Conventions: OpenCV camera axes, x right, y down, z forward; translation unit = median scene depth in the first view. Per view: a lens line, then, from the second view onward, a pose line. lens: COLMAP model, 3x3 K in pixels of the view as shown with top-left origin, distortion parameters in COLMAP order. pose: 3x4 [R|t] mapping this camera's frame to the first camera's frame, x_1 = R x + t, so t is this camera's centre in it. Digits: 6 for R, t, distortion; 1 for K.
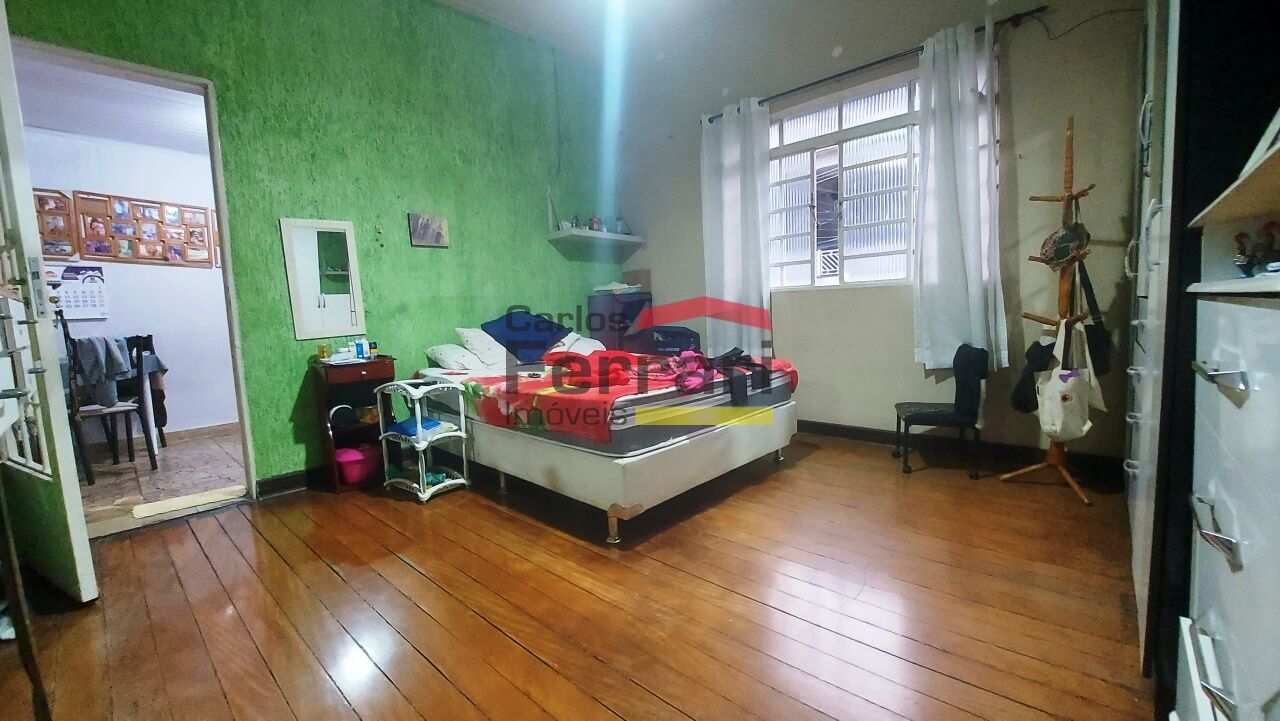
lens RADIAL K [[503.0, 0, 639.4], [0, 503.0, 363.0], [0, 0, 1]] dist [-0.012983, -0.000317]
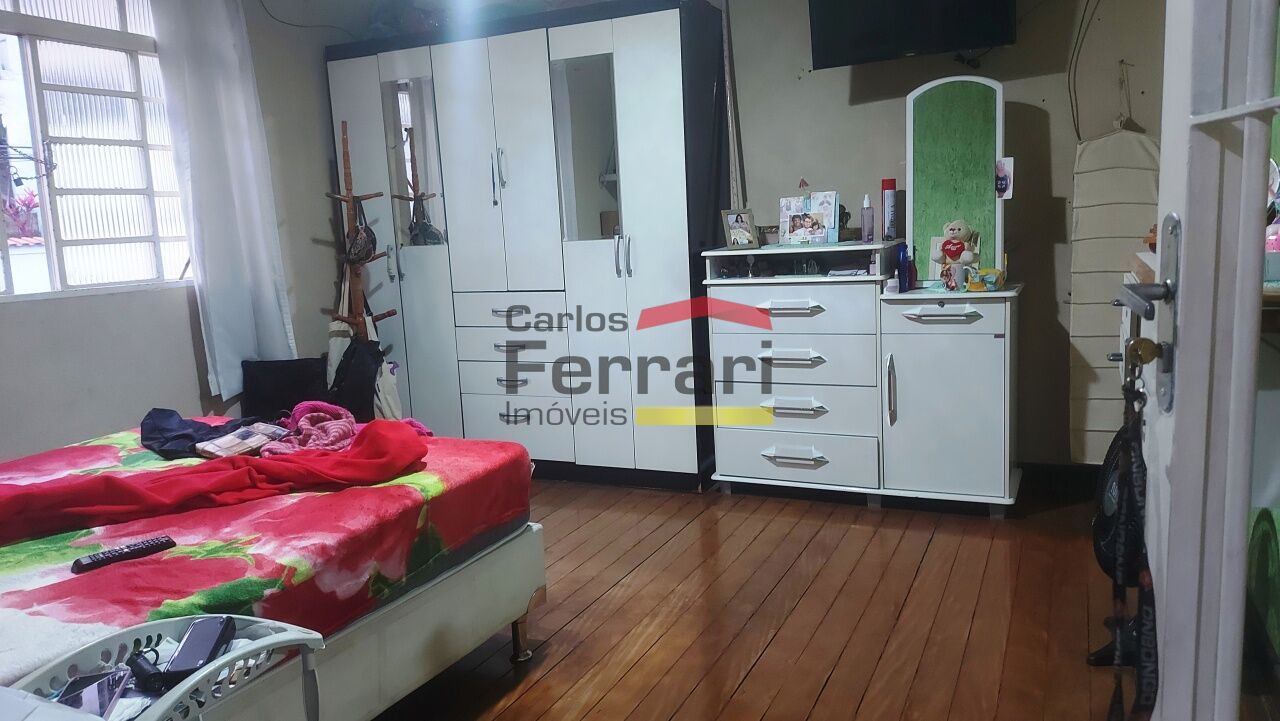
lens RADIAL K [[908.3, 0, 639.7], [0, 908.3, 358.0], [0, 0, 1]] dist [0.055202, -0.058804]
pose [[-0.306422, -0.073952, 0.949019, -1.329335], [0.155301, 0.979736, 0.126490, -0.191571], [-0.939142, 0.186142, -0.288727, 1.193946]]
